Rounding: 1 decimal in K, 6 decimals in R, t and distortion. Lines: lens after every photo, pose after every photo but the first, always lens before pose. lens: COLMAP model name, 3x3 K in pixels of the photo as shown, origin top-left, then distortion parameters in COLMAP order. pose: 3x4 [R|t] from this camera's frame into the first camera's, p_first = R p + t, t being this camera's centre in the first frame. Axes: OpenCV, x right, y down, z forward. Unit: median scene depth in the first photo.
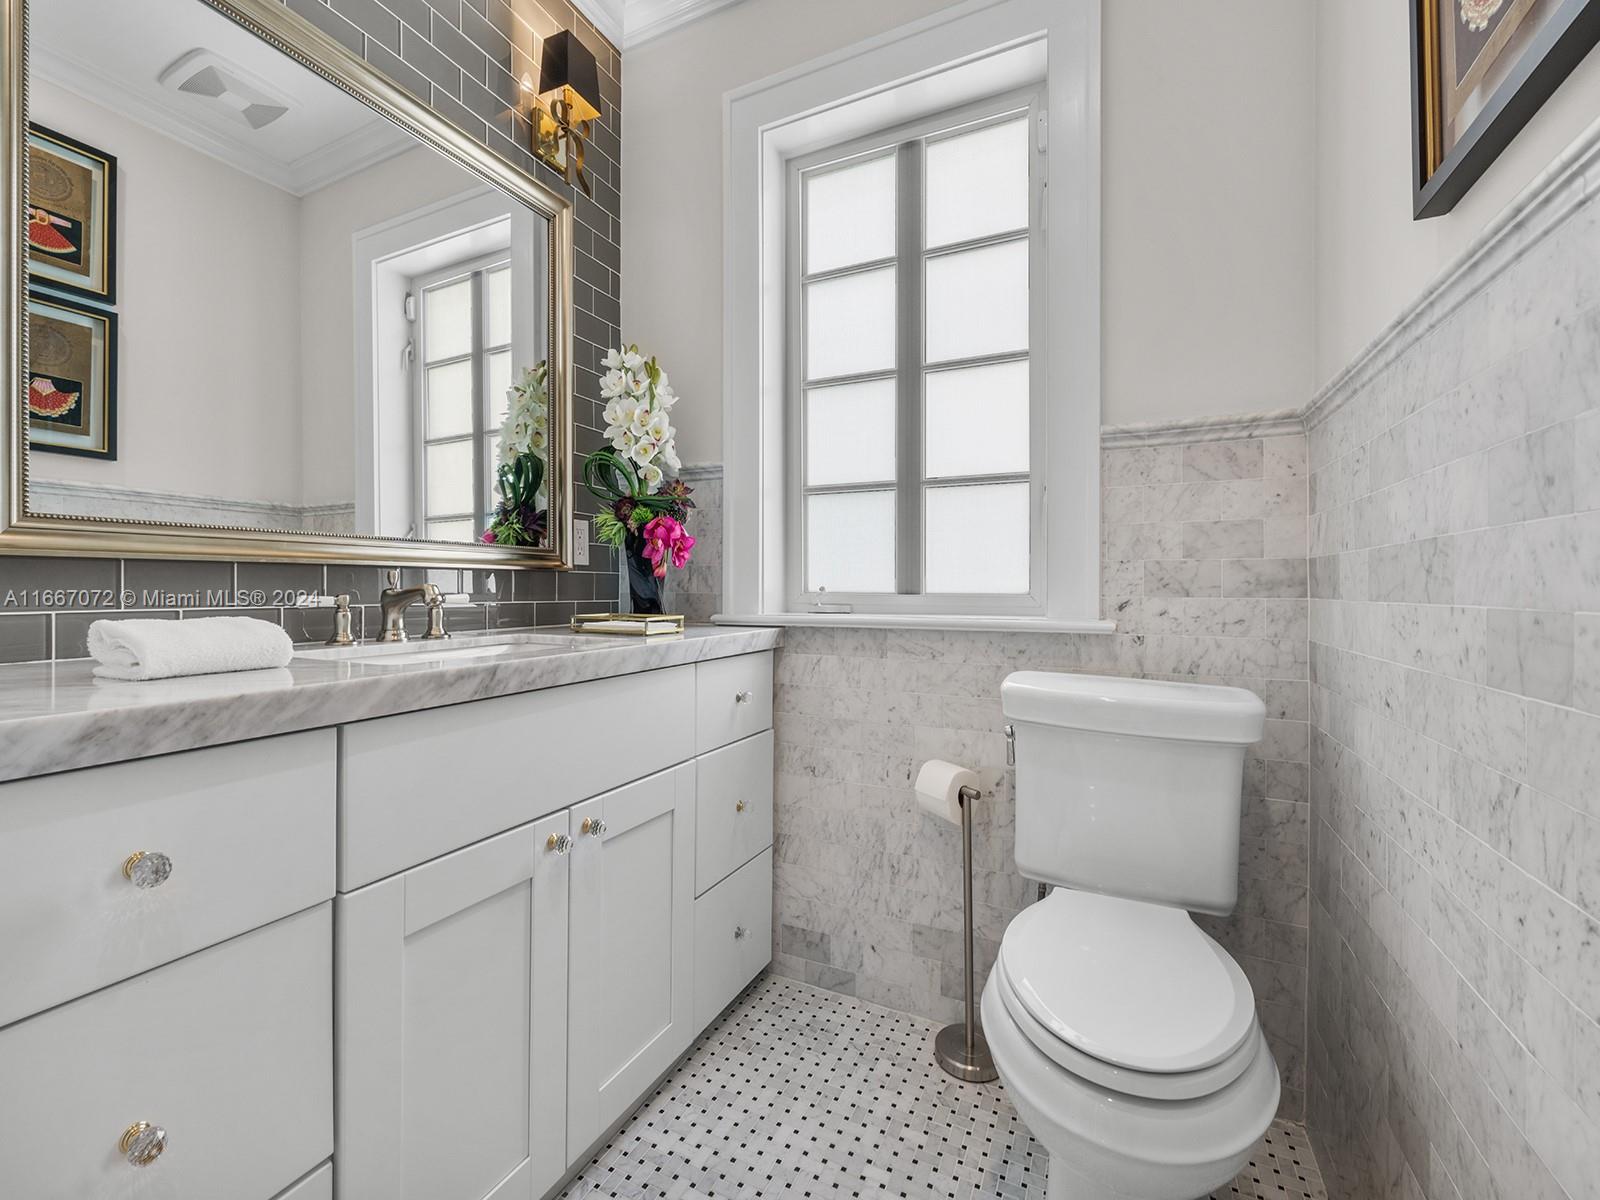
lens RADIAL K [[668.4, 0, 808.9], [0, 668.4, 587.8], [0, 0, 1]] dist [-0.004435, 0.001567]
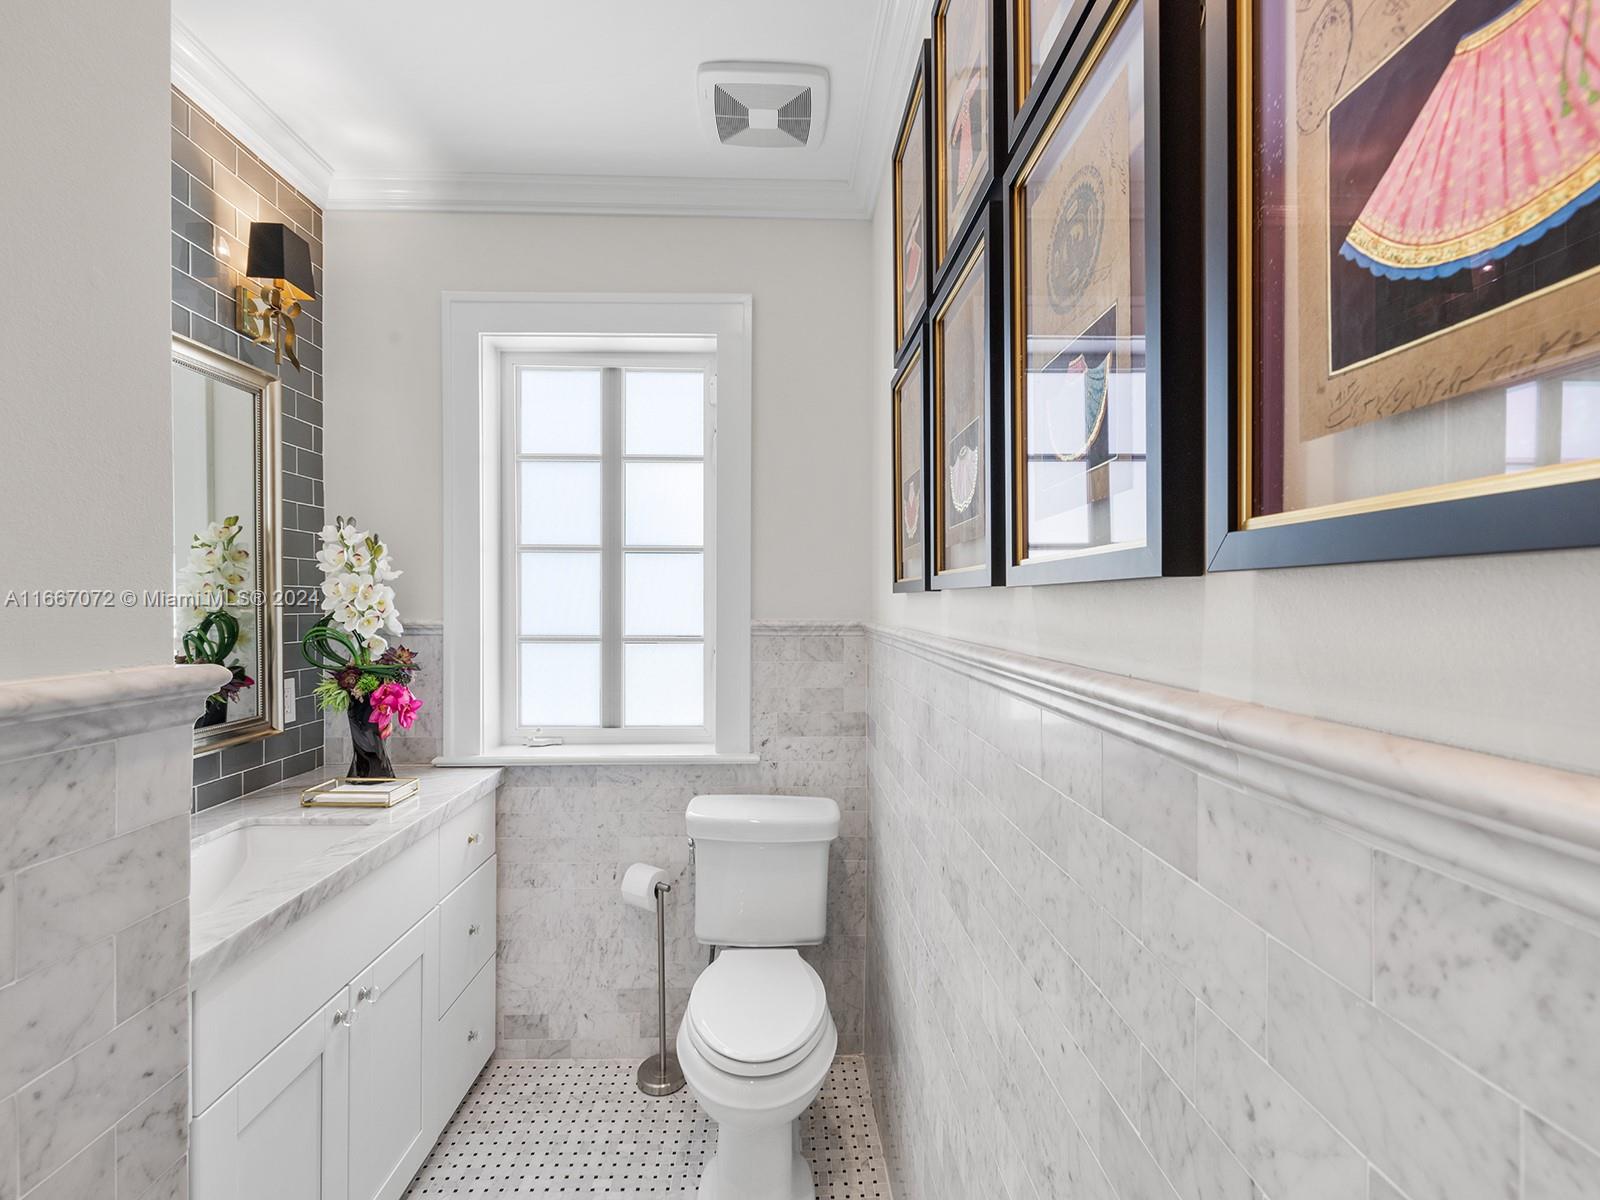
lens RADIAL K [[668.4, 0, 798.9], [0, 668.4, 605.0], [0, 0, 1]] dist [-0.004435, 0.001567]
pose [[0.891127, -0.001997, 0.453750, -0.121297], [-0.001797, 0.999967, 0.007930, -0.262397], [-0.453751, -0.007882, 0.891094, -0.321022]]
